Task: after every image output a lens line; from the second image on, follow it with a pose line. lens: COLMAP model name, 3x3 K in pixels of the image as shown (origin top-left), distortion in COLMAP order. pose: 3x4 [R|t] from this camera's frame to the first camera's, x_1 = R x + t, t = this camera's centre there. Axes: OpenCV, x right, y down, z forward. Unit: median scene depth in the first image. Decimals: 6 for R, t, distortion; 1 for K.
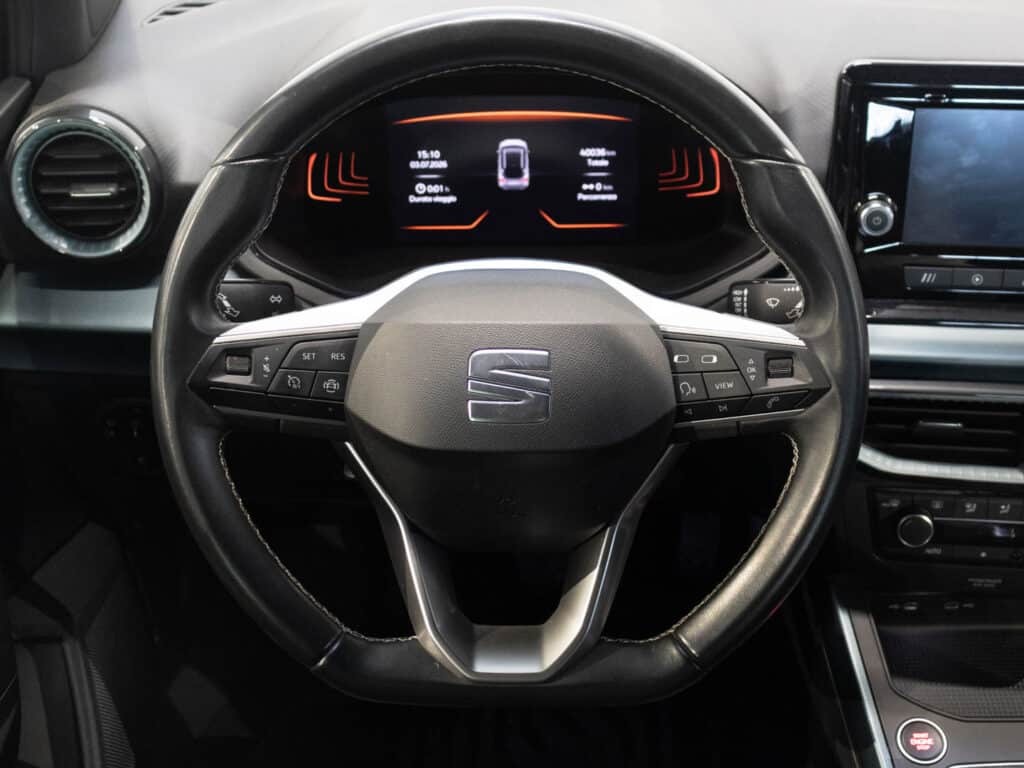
lens RADIAL K [[1415.3, 0, 512.0], [0, 1415.3, 384.0], [0, 0, 1]] dist [-0.048186, -0.060847]
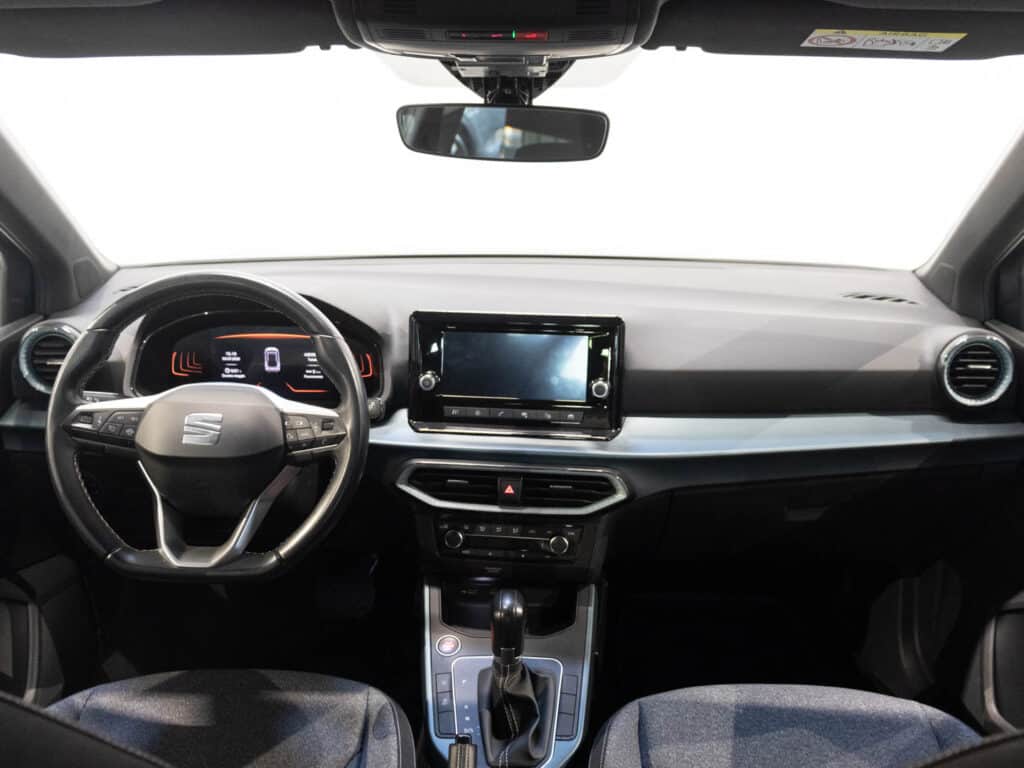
lens RADIAL K [[966.3, 0, 512.0], [0, 966.3, 384.0], [0, 0, 1]] dist [-0.002494, -0.001476]
pose [[0.999537, 0.026333, 0.015250, 0.369271], [-0.022184, 0.973606, -0.227154, 0.214502], [-0.020830, 0.226710, 0.973739, -0.416621]]
